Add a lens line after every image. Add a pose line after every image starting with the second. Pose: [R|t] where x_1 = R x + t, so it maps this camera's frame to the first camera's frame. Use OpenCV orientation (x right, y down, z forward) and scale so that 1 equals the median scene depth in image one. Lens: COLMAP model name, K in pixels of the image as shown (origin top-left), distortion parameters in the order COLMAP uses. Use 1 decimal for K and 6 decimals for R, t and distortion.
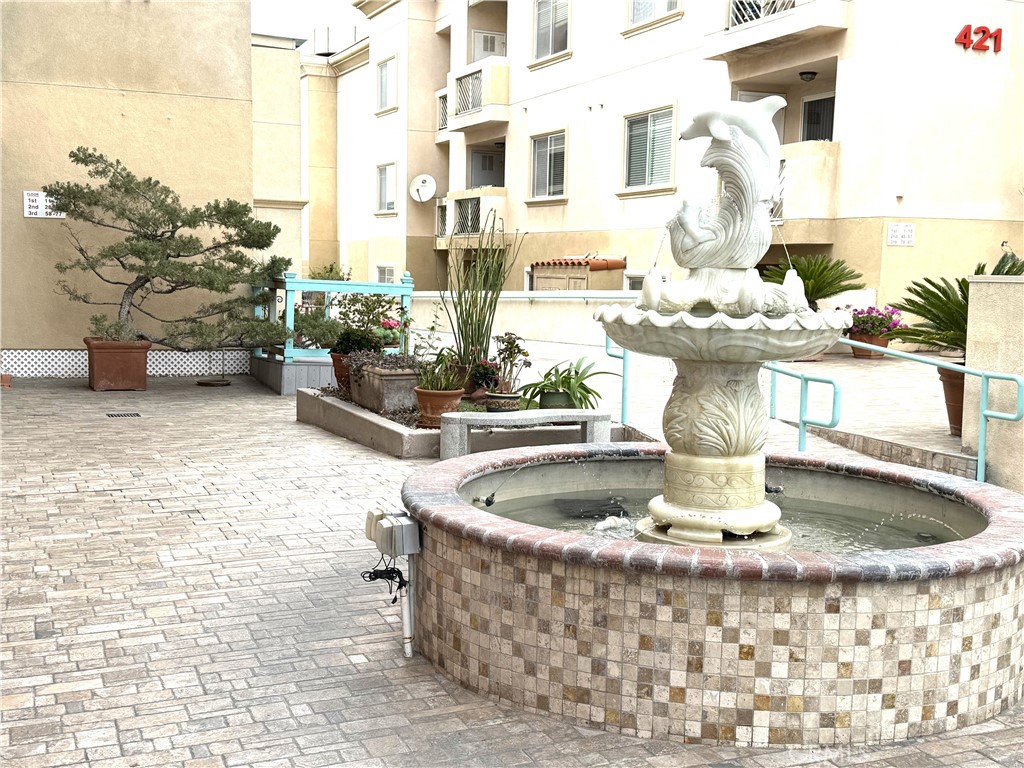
lens RADIAL K [[1234.6, 0, 514.0], [0, 1234.6, 386.9], [0, 0, 1]] dist [0.059509, 0.000000]
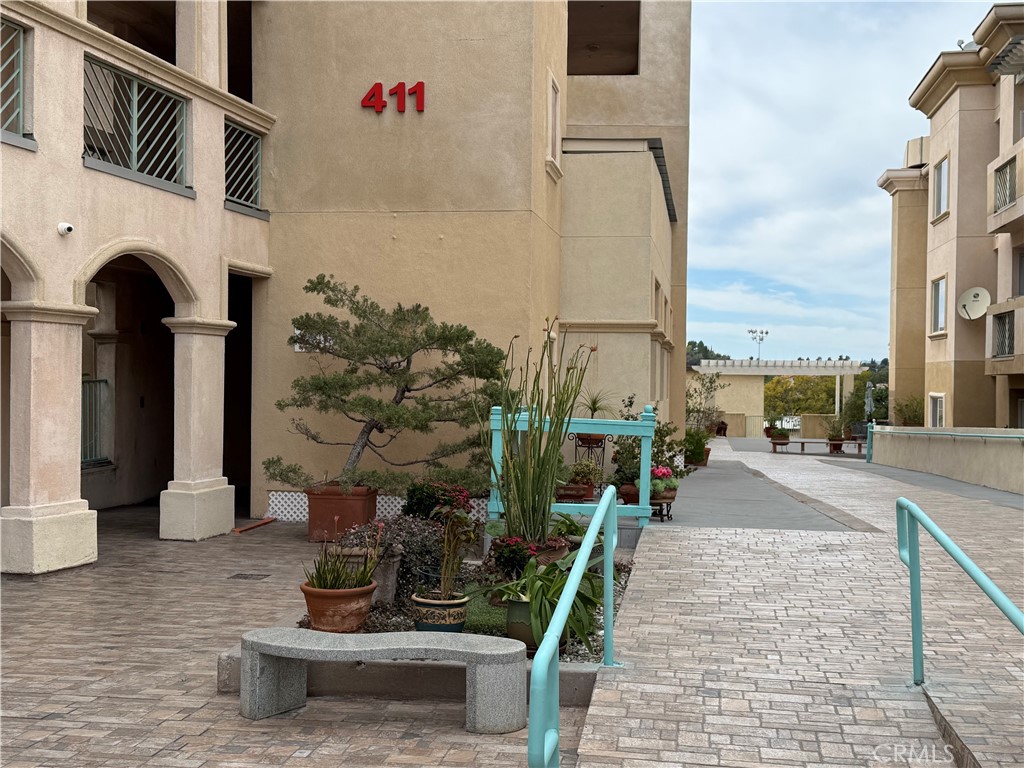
lens RADIAL K [[1234.6, 0, 515.1], [0, 1234.6, 389.8], [0, 0, 1]] dist [0.059509, 0.000000]
pose [[0.856764, -0.008348, -0.515642, 0.226797], [-0.044022, 0.995036, -0.089255, -0.029834], [0.513827, 0.099170, 0.852143, 0.278947]]
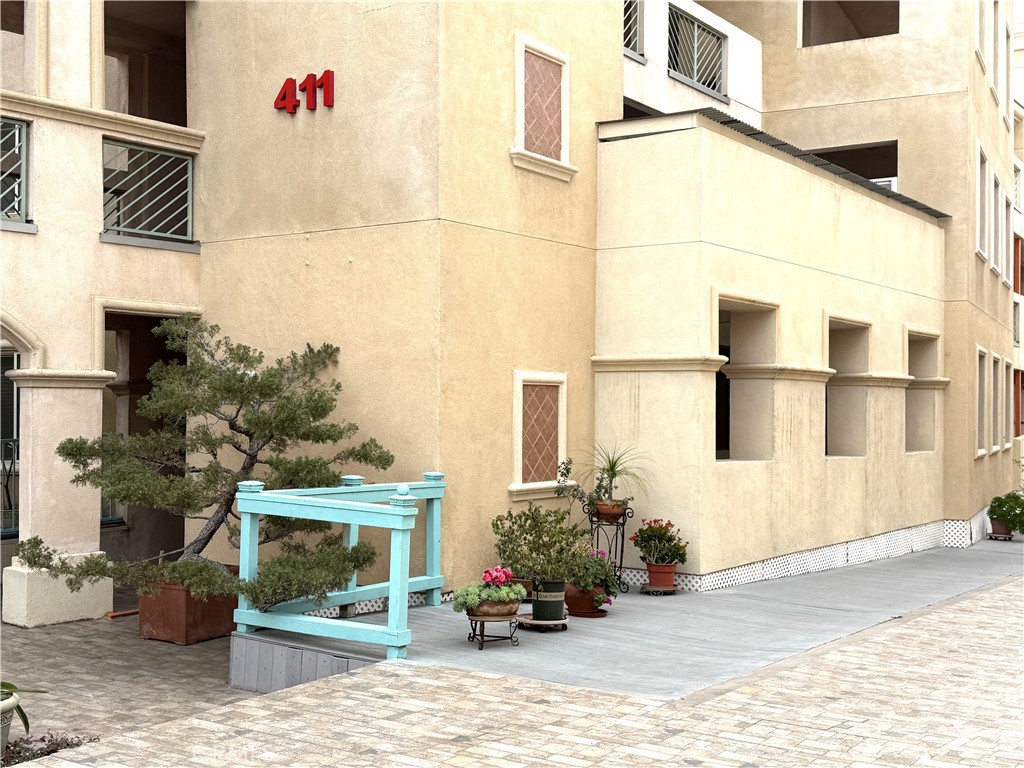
lens RADIAL K [[1234.6, 0, 513.7], [0, 1234.6, 389.1], [0, 0, 1]] dist [0.059509, 0.000000]
pose [[0.533895, -0.031127, -0.844978, 0.373756], [-0.077014, 0.993378, -0.085255, -0.088610], [0.842036, 0.110593, 0.527962, 0.709615]]
